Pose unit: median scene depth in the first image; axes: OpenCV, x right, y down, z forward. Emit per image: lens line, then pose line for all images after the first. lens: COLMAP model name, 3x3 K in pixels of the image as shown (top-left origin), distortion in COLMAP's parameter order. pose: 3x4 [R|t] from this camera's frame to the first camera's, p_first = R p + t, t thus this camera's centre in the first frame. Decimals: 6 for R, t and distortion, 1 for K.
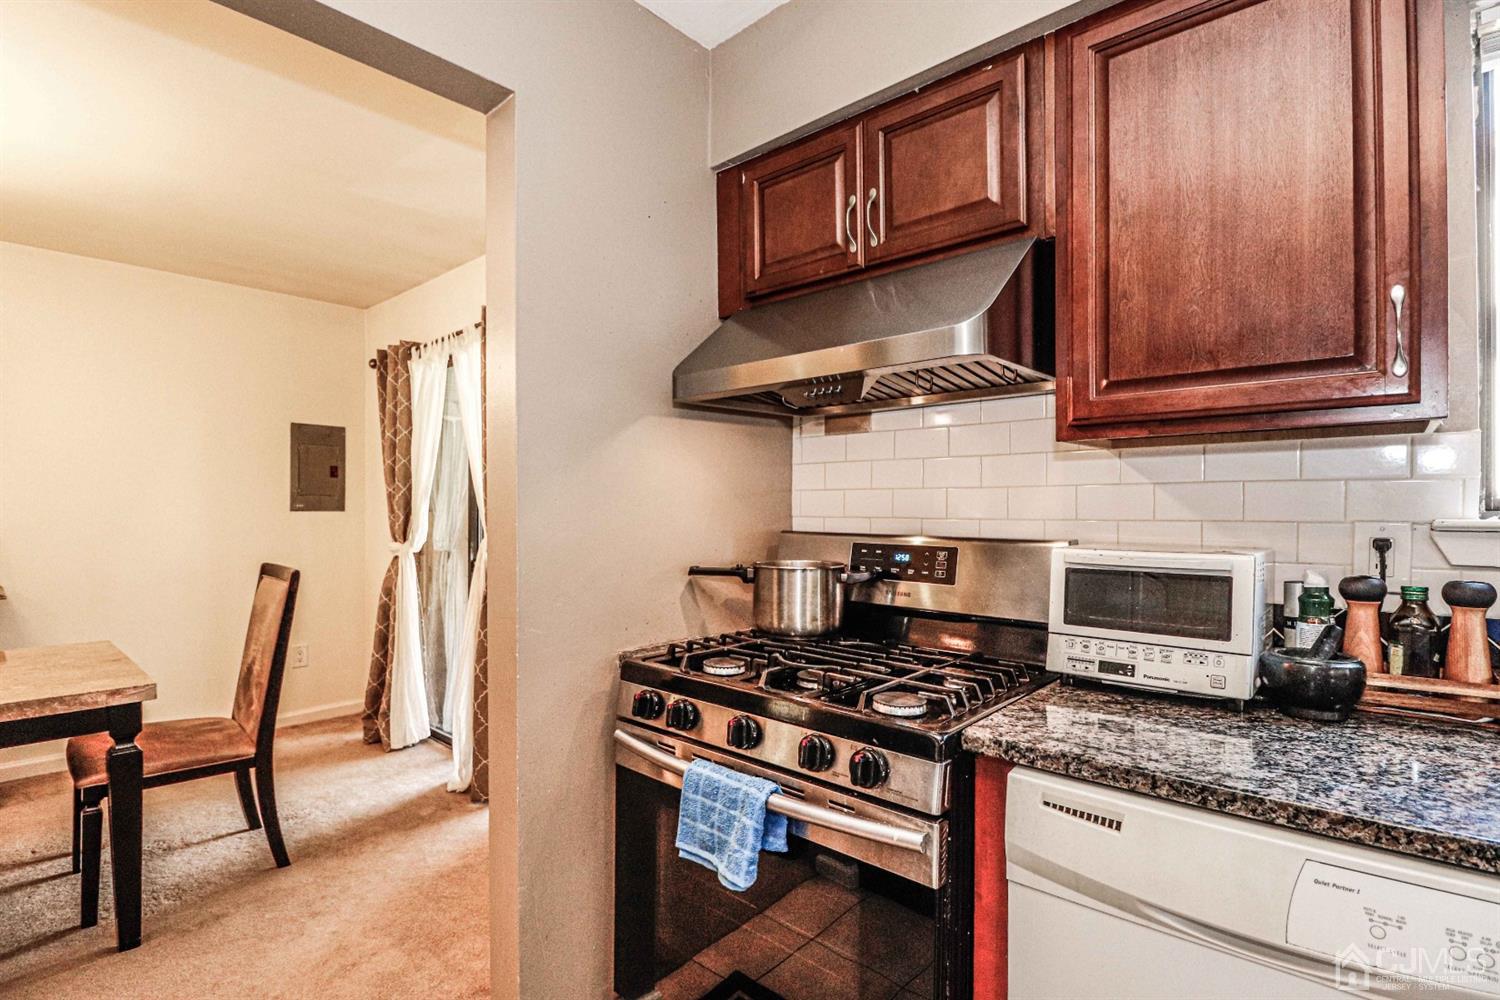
lens RADIAL K [[712.0, 0, 755.2], [0, 712.0, 512.3], [0, 0, 1]] dist [-0.013319, -0.000263]
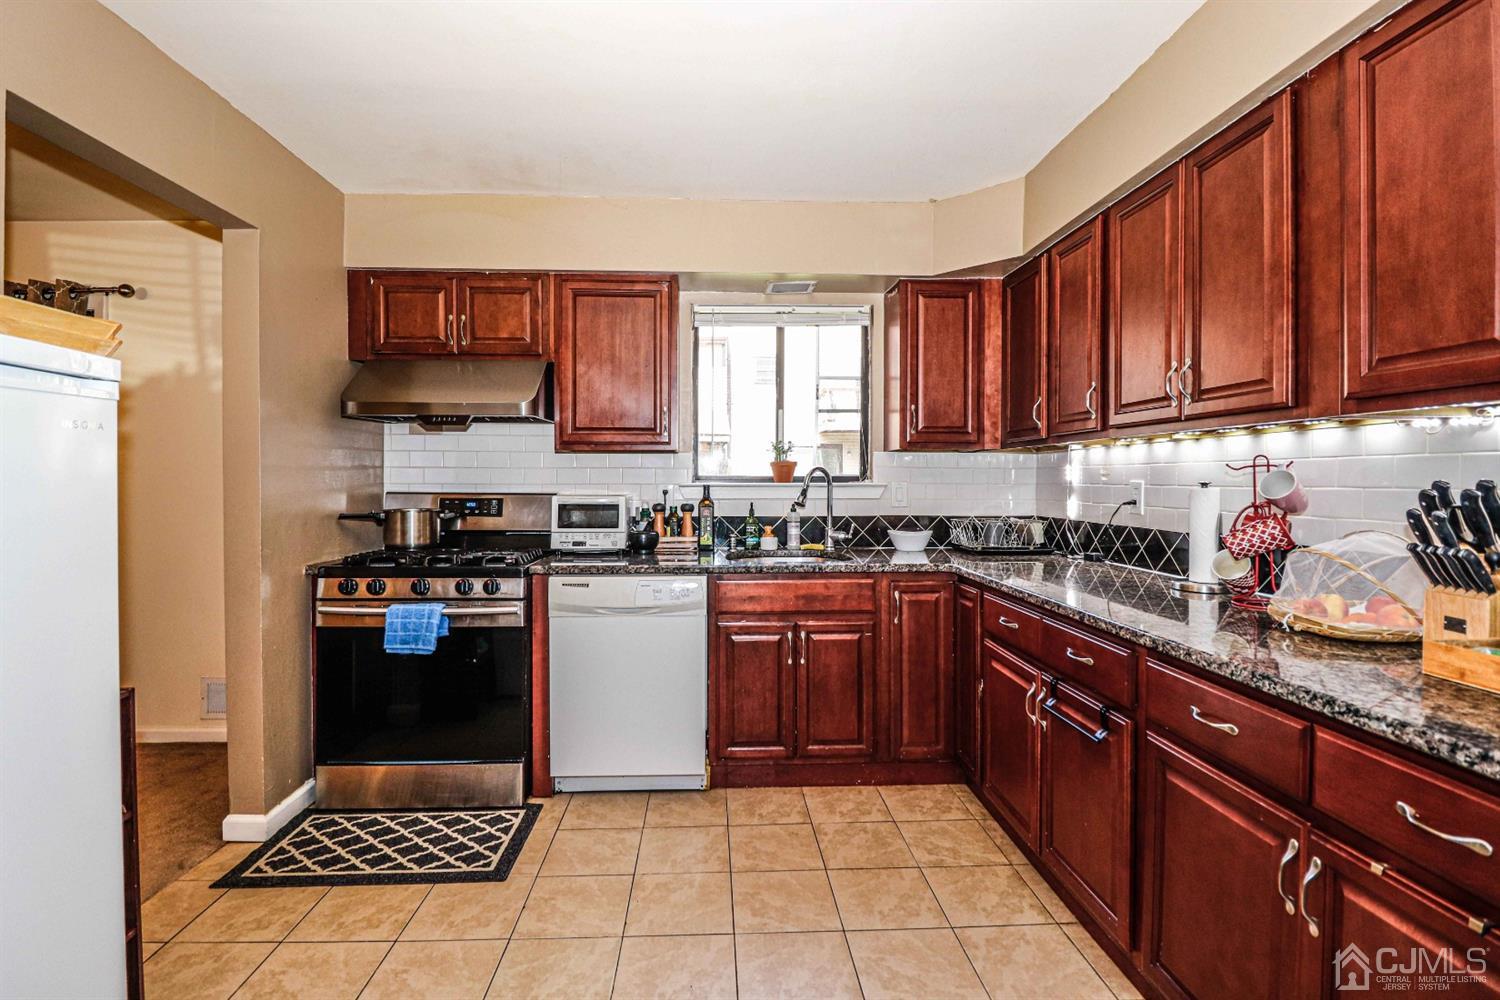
lens RADIAL K [[747.0, 0, 748.2], [0, 747.0, 489.8], [0, 0, 1]] dist [-0.000585, -0.018867]
pose [[0.717945, -0.007446, 0.696060, -0.867338], [0.002721, 0.999965, 0.007890, 0.014243], [-0.696095, -0.003771, 0.717940, -1.261767]]
